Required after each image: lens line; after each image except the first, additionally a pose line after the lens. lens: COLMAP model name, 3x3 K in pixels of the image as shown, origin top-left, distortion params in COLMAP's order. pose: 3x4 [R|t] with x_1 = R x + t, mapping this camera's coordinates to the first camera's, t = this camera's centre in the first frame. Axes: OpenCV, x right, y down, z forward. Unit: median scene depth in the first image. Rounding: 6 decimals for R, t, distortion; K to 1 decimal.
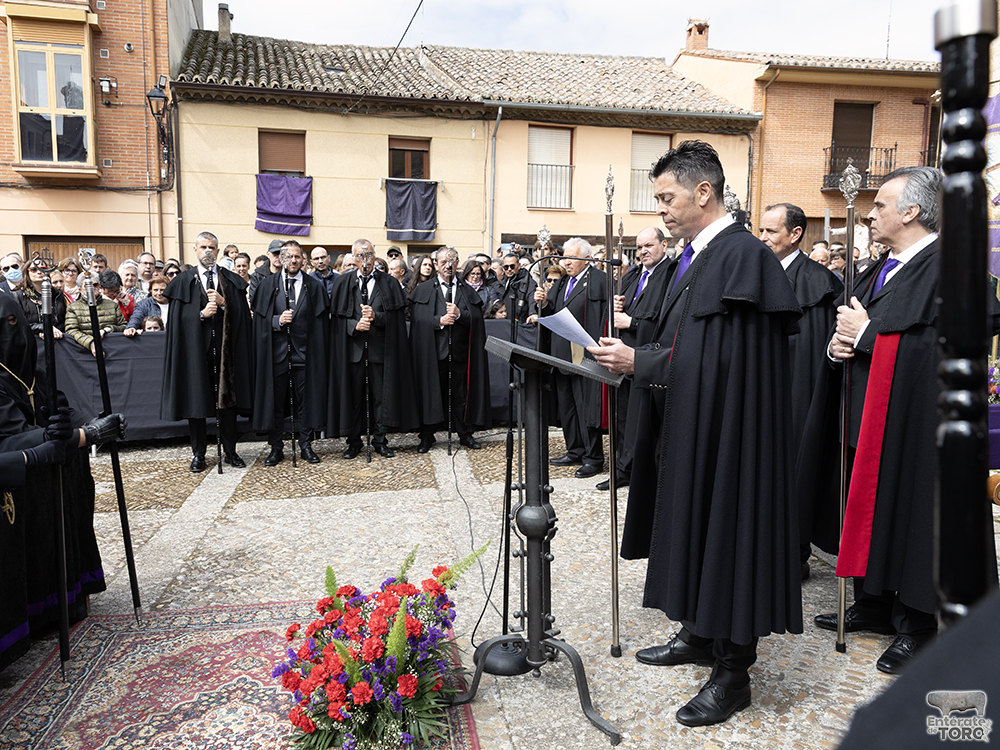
lens RADIAL K [[792.3, 0, 453.9], [0, 792.3, 375.6], [0, 0, 1]] dist [0.014760, 0.002095]
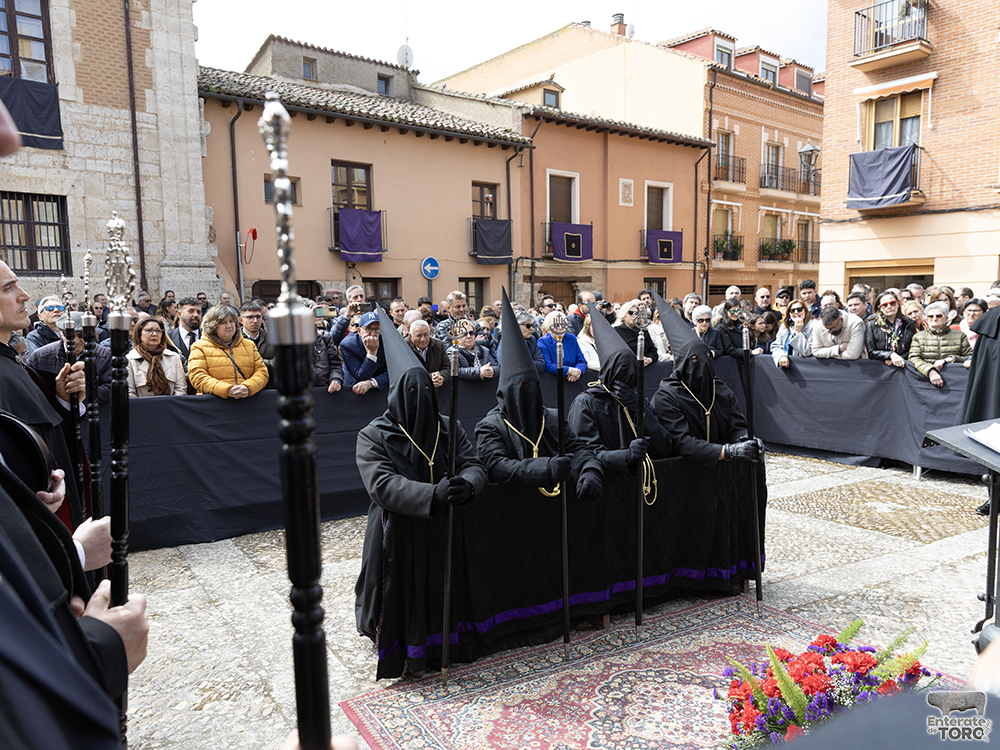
lens RADIAL K [[769.4, 0, 498.5], [0, 769.4, 383.8], [0, 0, 1]] dist [0.017610, 0.005668]
pose [[0.399629, 0.094318, -0.911812, 0.115385], [-0.092733, 0.993749, 0.062151, -0.016819], [0.911975, 0.059717, 0.405877, 0.034834]]
